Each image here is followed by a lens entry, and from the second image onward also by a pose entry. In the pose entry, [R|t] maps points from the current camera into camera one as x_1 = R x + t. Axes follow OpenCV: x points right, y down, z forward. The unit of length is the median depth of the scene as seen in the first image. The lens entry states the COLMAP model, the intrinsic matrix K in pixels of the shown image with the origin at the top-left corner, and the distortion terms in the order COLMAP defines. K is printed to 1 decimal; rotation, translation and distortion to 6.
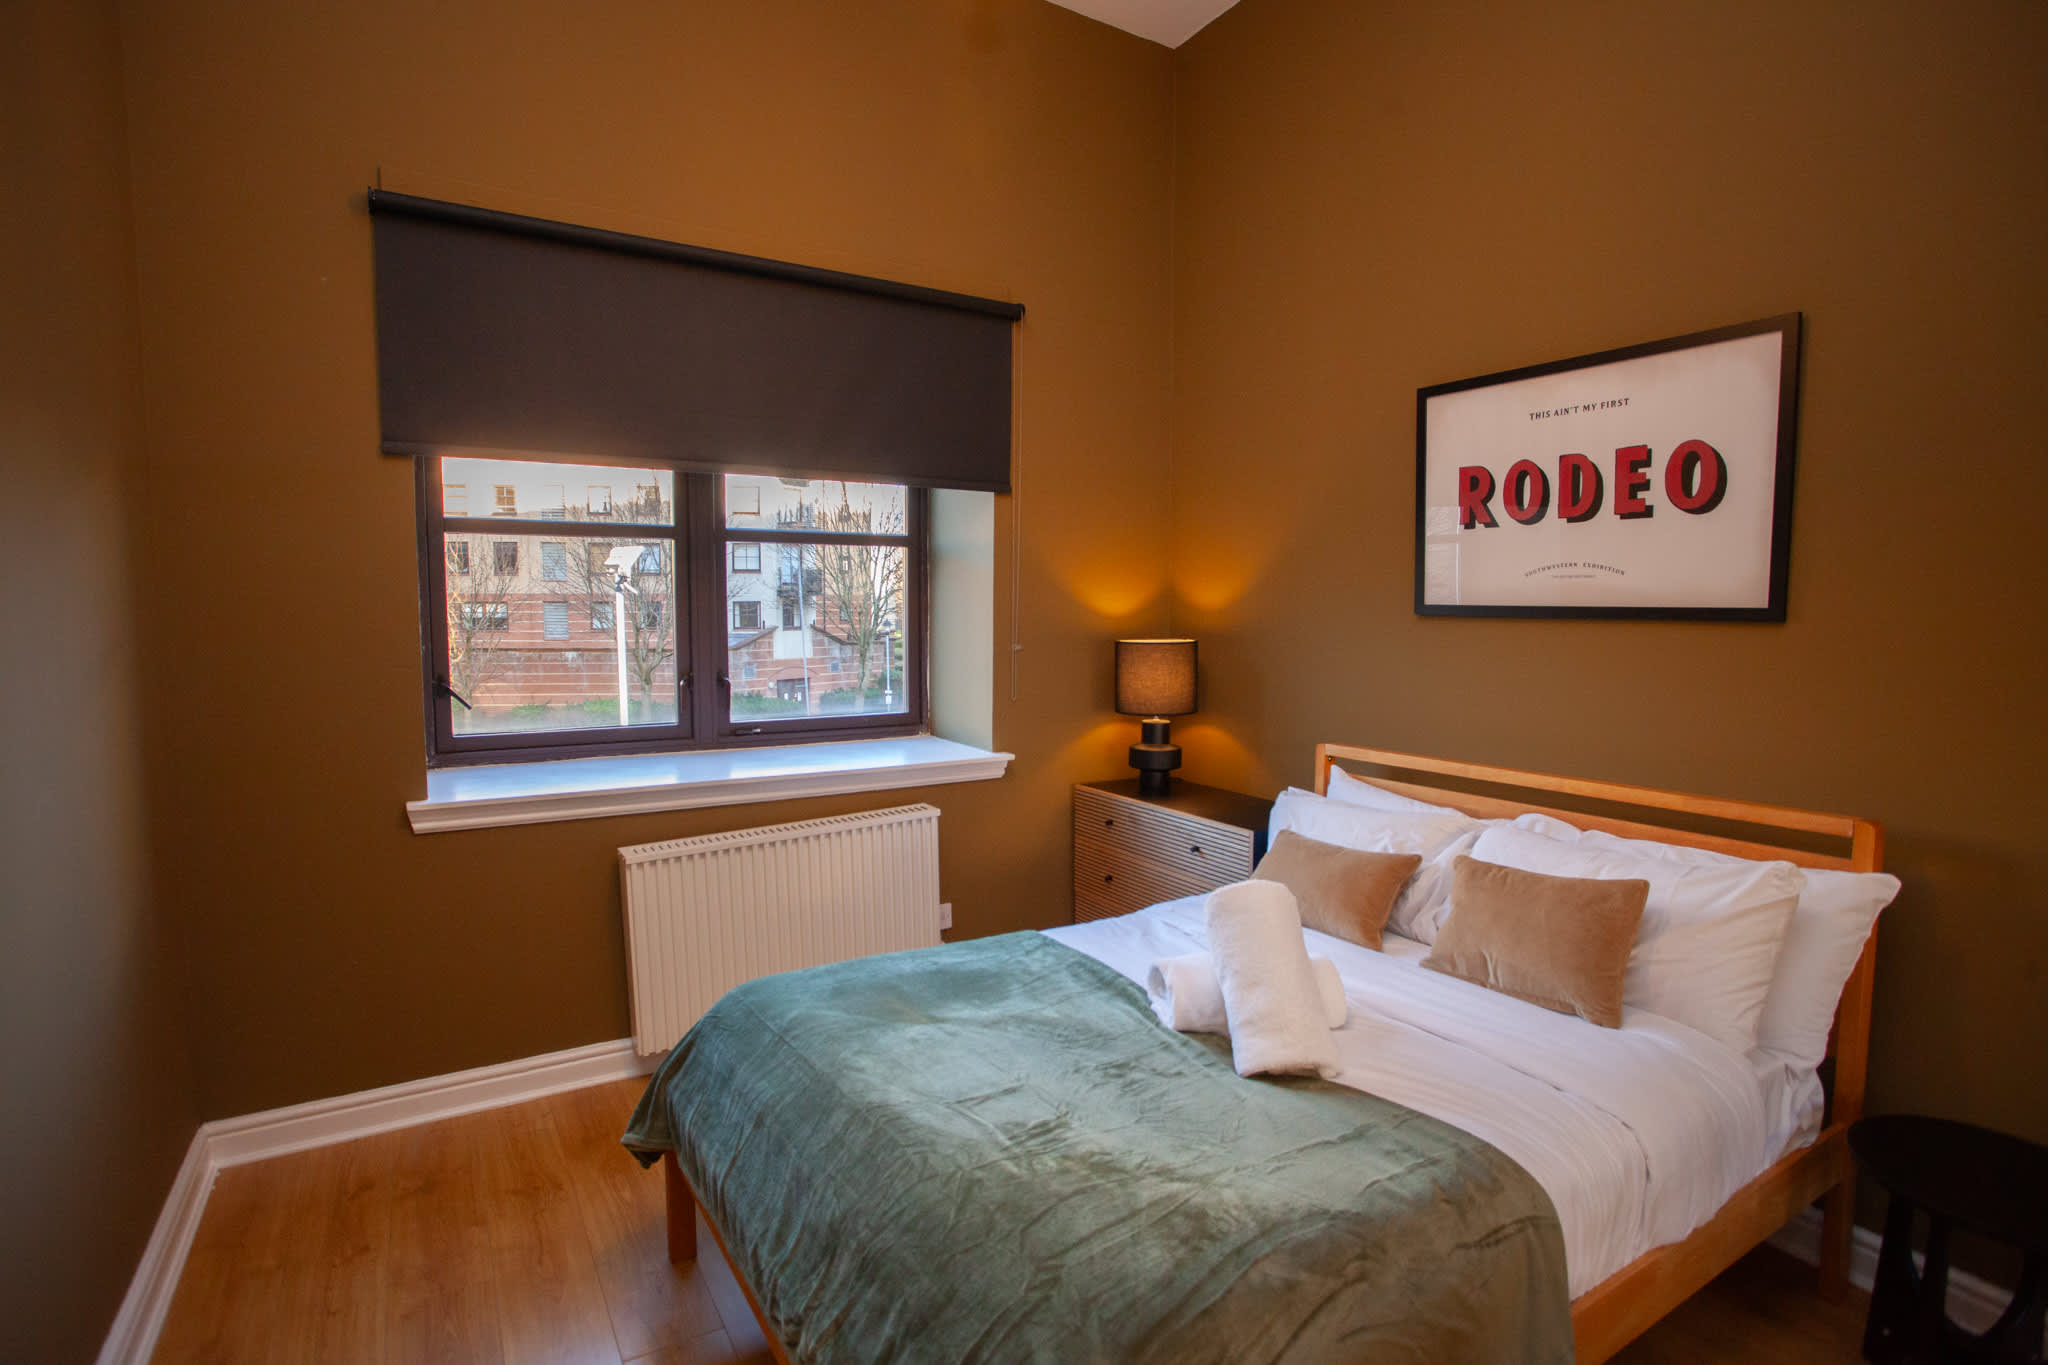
lens RADIAL K [[1014.5, 0, 1013.9], [0, 1014.5, 682.4], [0, 0, 1]] dist [-0.070687, 0.037336]
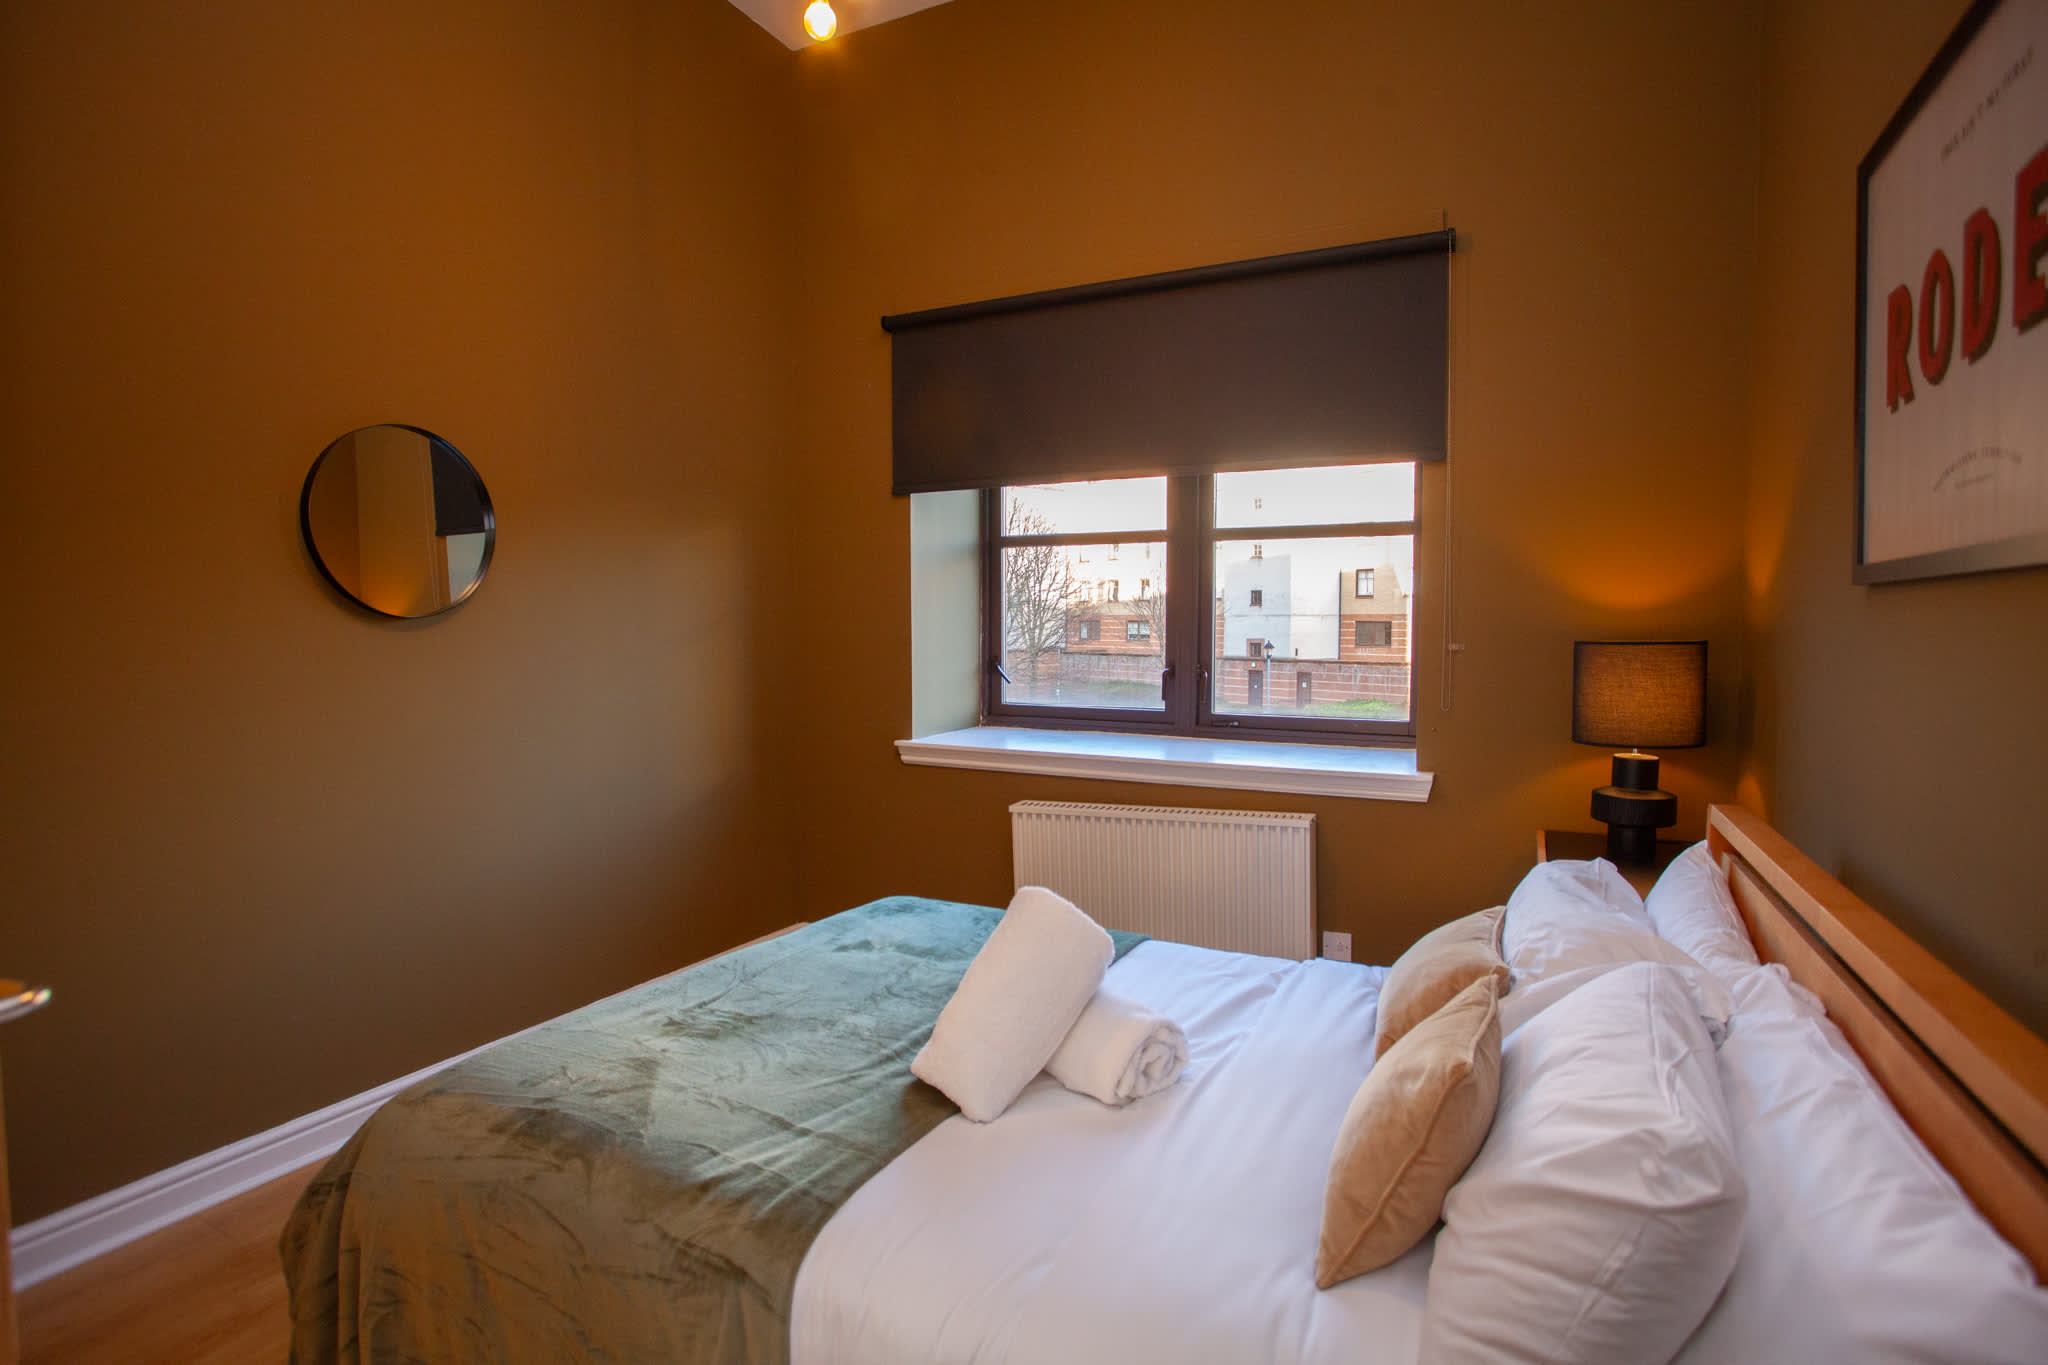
lens RADIAL K [[1014.5, 0, 1013.9], [0, 1014.5, 682.4], [0, 0, 1]] dist [-0.070687, 0.037336]
pose [[0.520042, 0.046454, -0.852877, 0.523483], [-0.063759, 0.997845, 0.015474, 0.004830], [0.851758, 0.046331, 0.521883, 0.285268]]
